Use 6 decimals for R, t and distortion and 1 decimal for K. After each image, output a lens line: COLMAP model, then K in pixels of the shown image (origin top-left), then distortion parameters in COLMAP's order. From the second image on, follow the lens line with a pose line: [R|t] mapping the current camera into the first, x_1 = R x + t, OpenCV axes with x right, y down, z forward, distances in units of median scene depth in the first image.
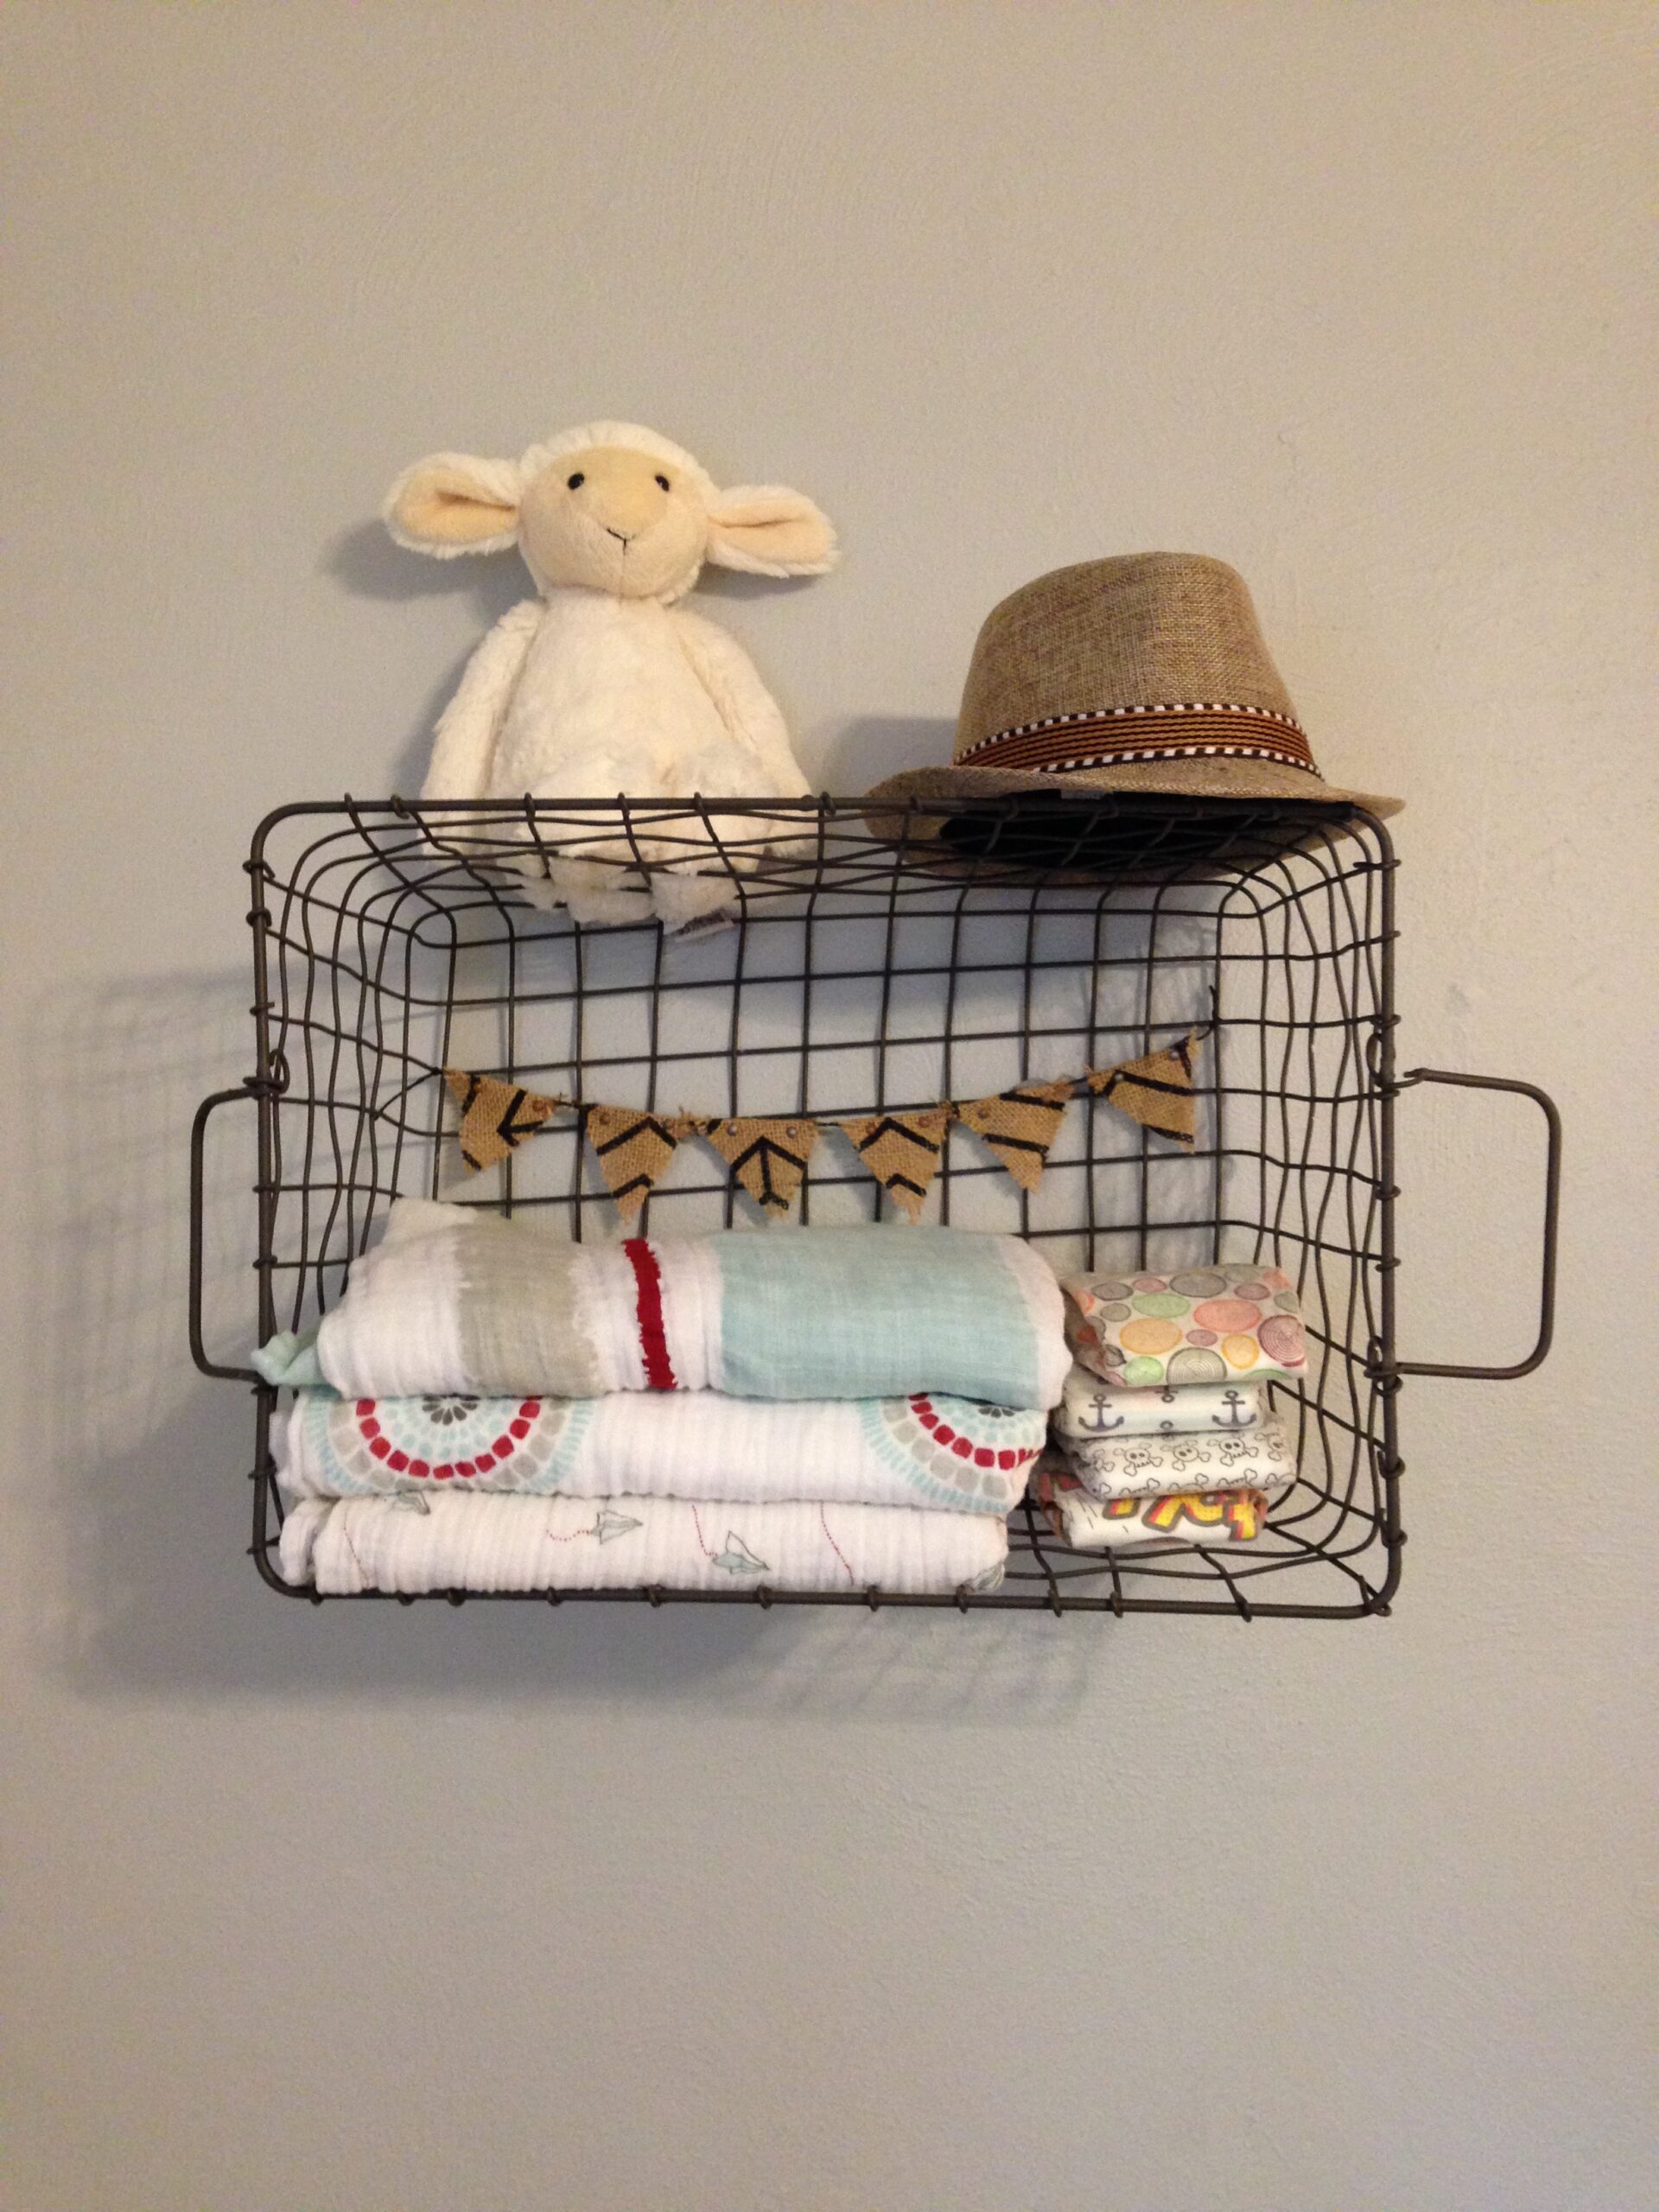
lens RADIAL K [[2047.3, 0, 808.2], [0, 2047.3, 1098.5], [0, 0, 1]] dist [0.125964, -0.184888]
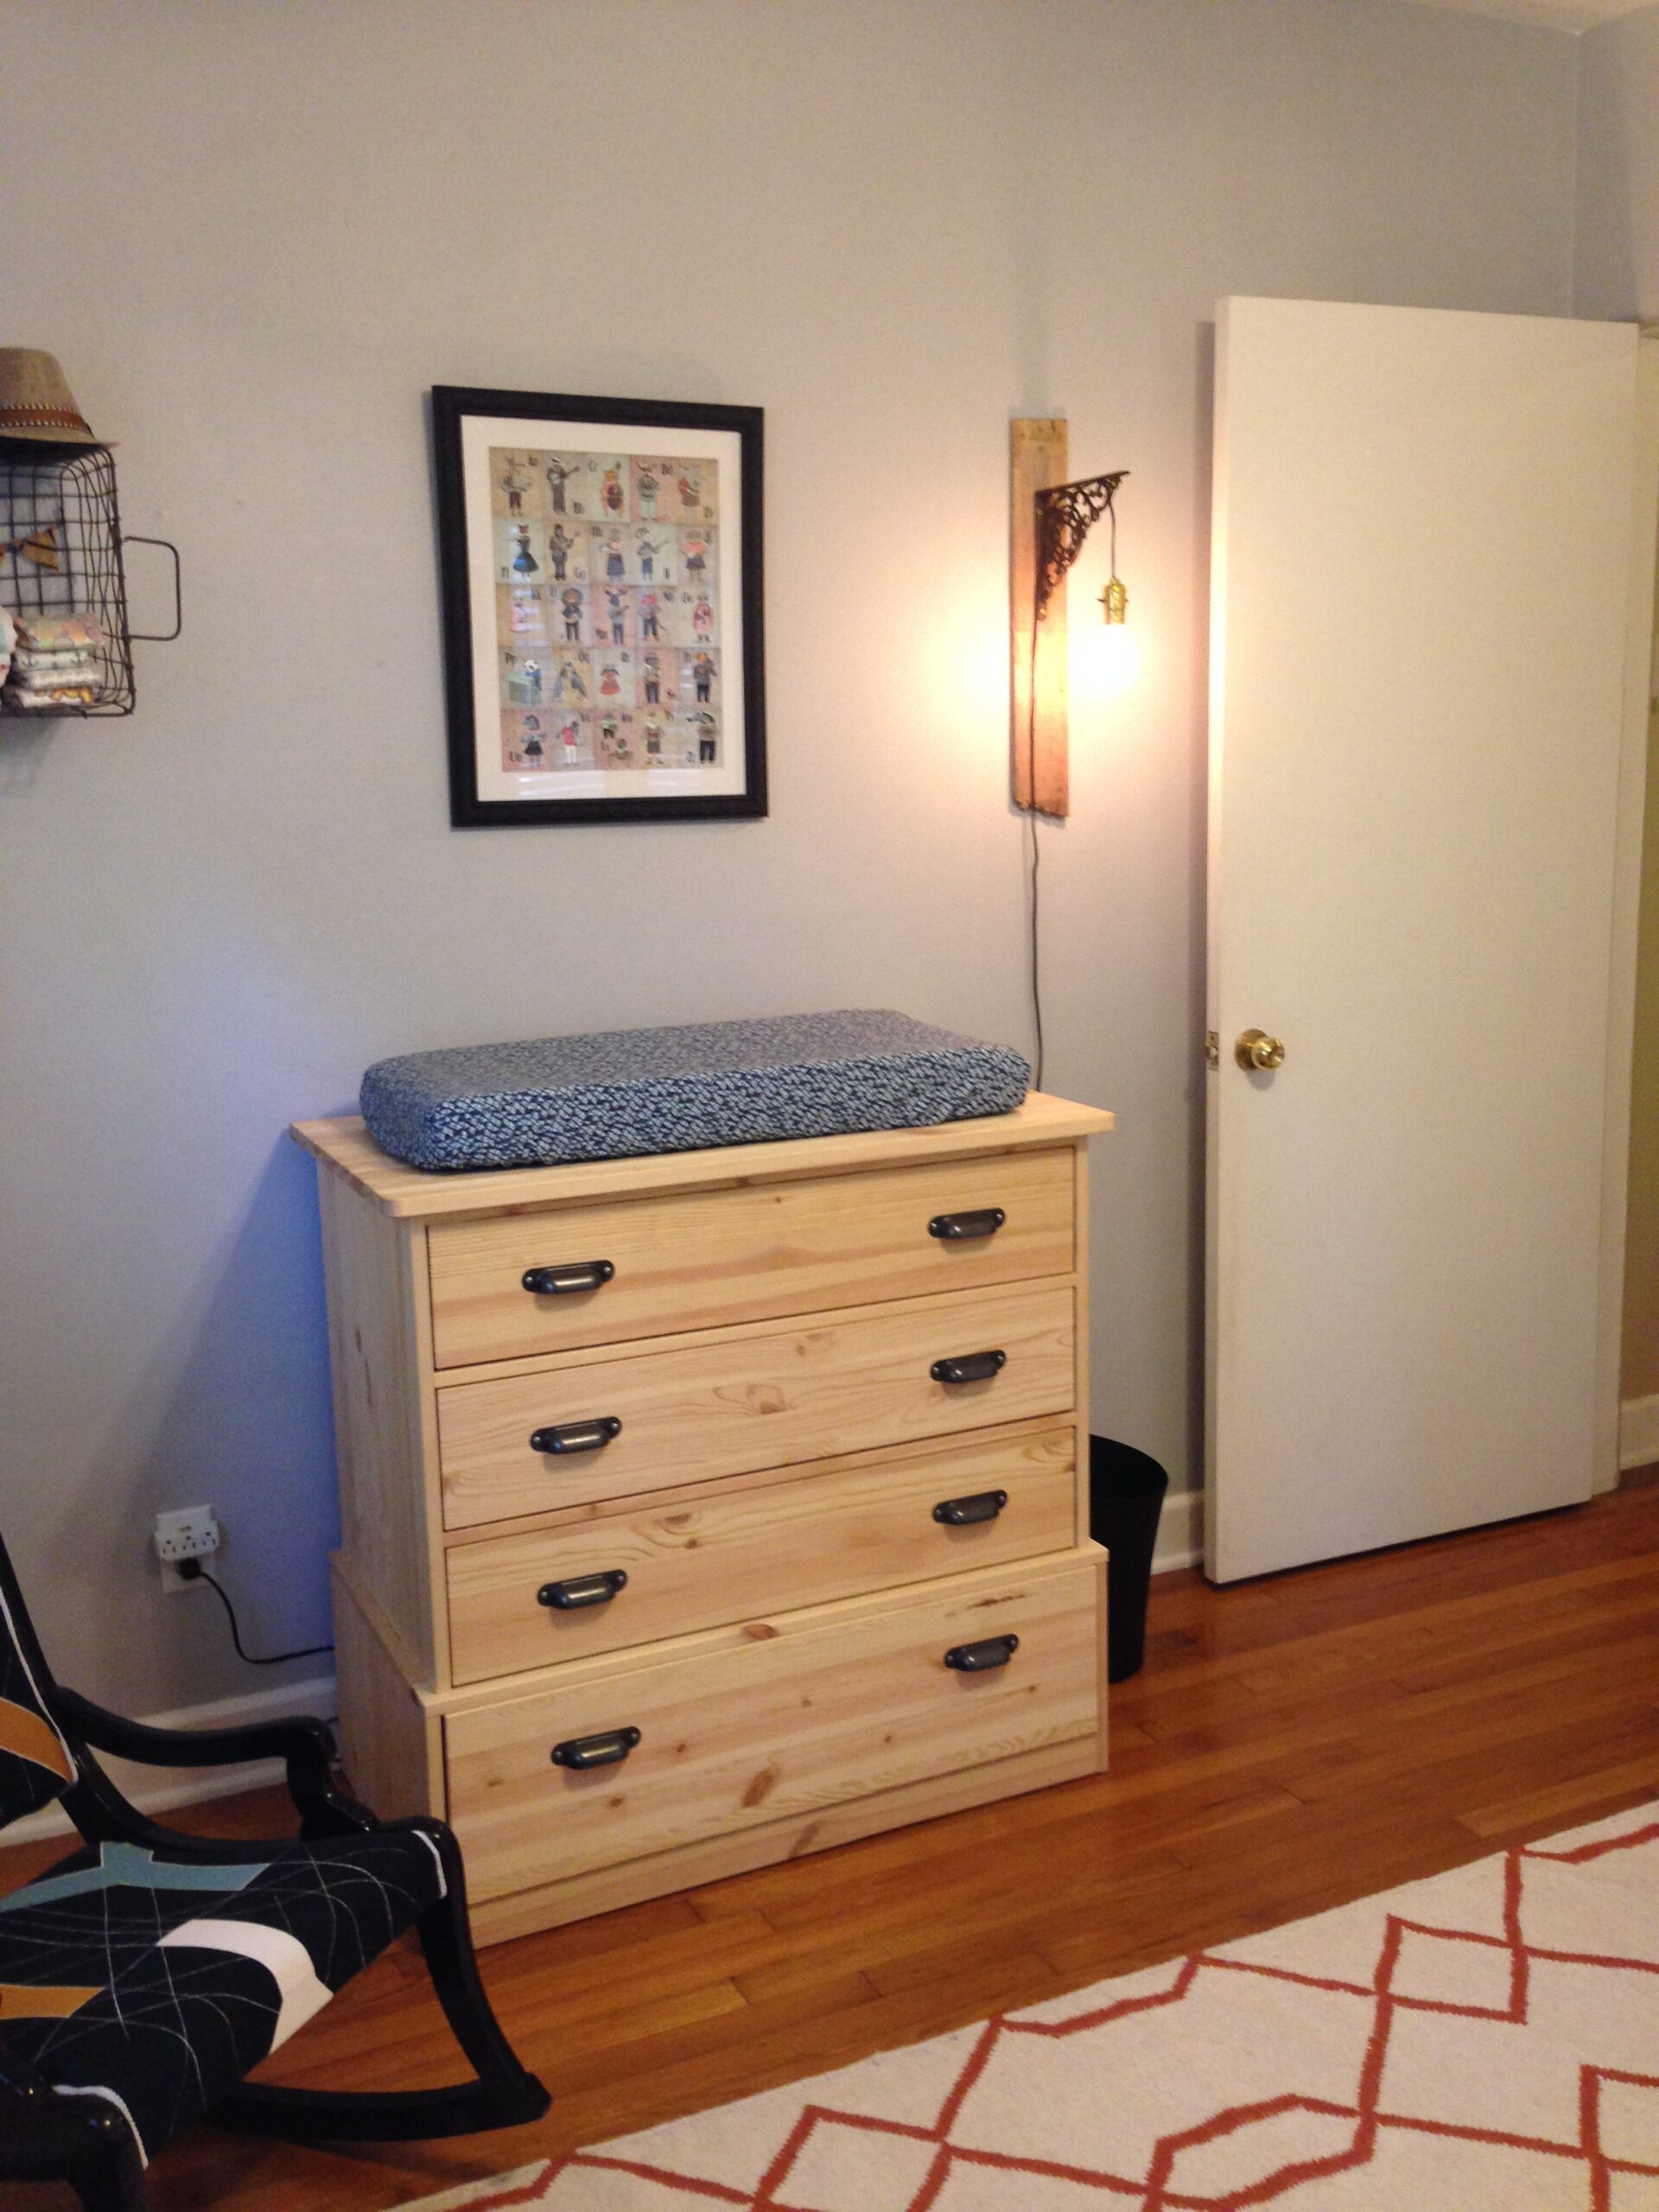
lens RADIAL K [[2013.3, 0, 829.5], [0, 2013.3, 1106.0], [0, 0, 1]] dist [0.051701, -0.011340]
pose [[0.869101, -0.111255, 0.481960, -0.309206], [0.004245, 0.976018, 0.217649, 0.140651], [-0.494616, -0.187113, 0.848731, -1.975688]]
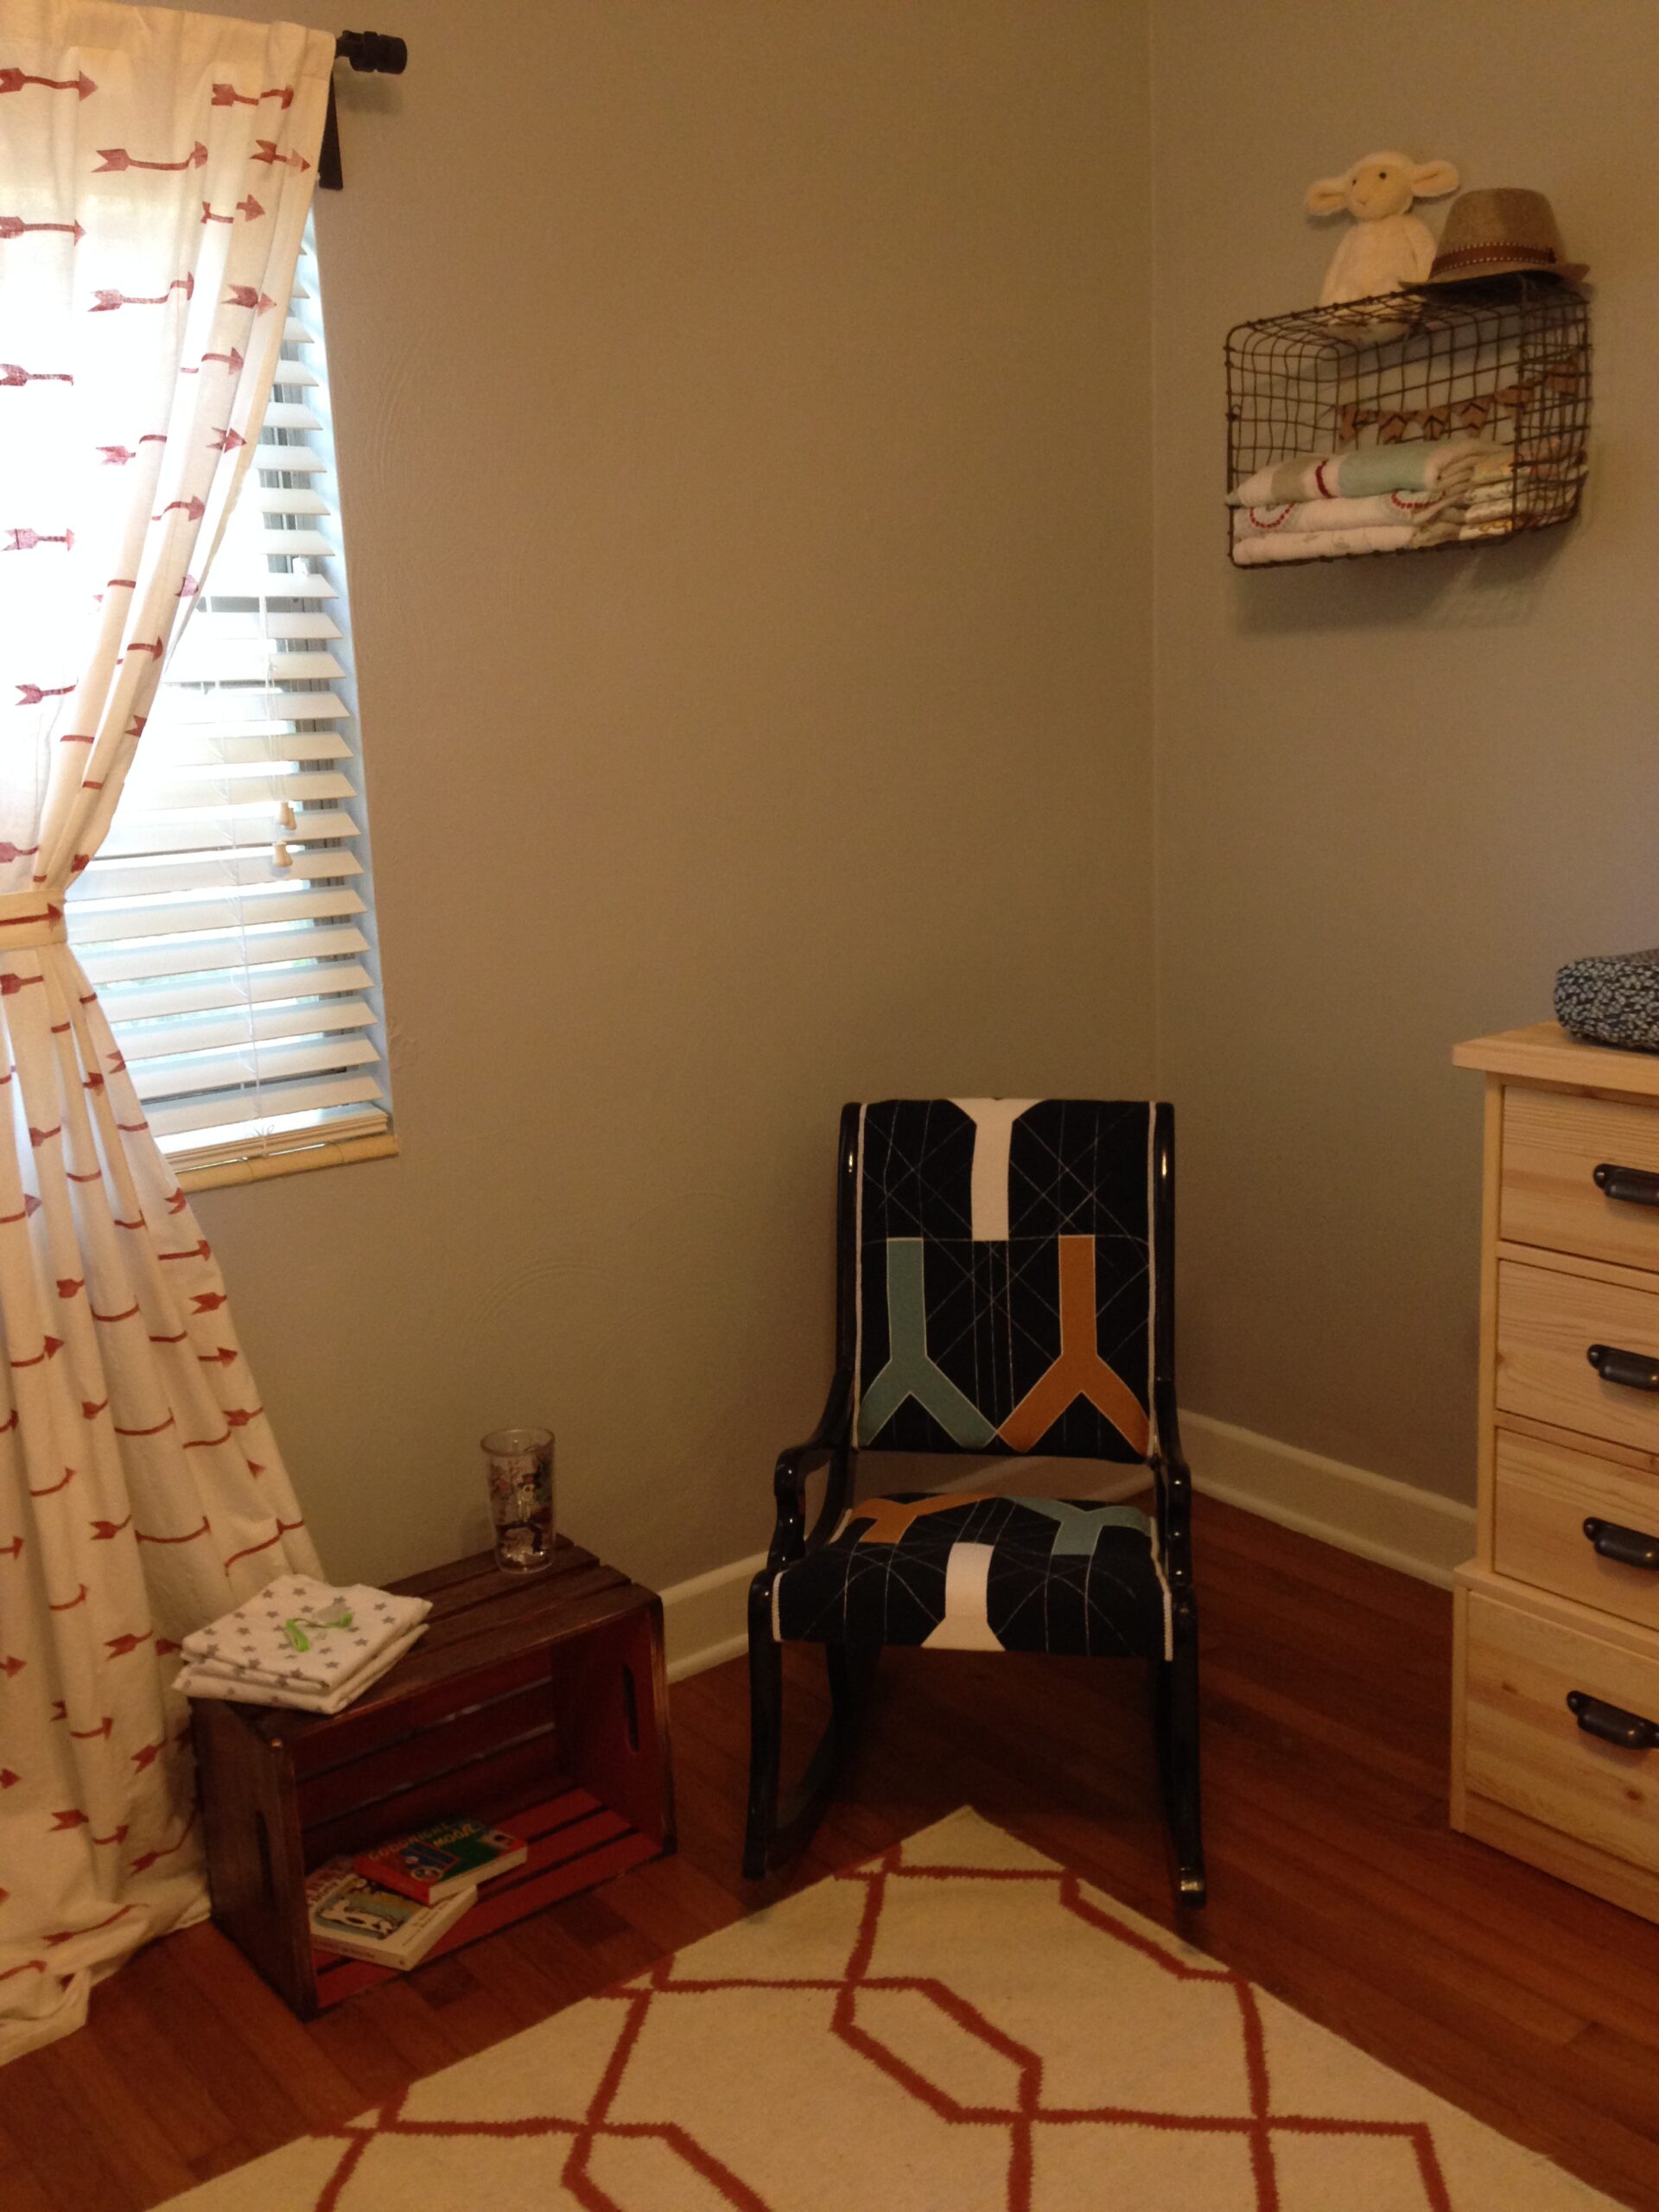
lens RADIAL K [[2035.4, 0, 829.5], [0, 2035.4, 1106.0], [0, 0, 1]] dist [0.115562, -0.242423]
pose [[0.672811, 0.119858, -0.730041, 1.747498], [0.080633, 0.969030, 0.233408, 0.229552], [0.735407, -0.215904, 0.642310, -1.755178]]
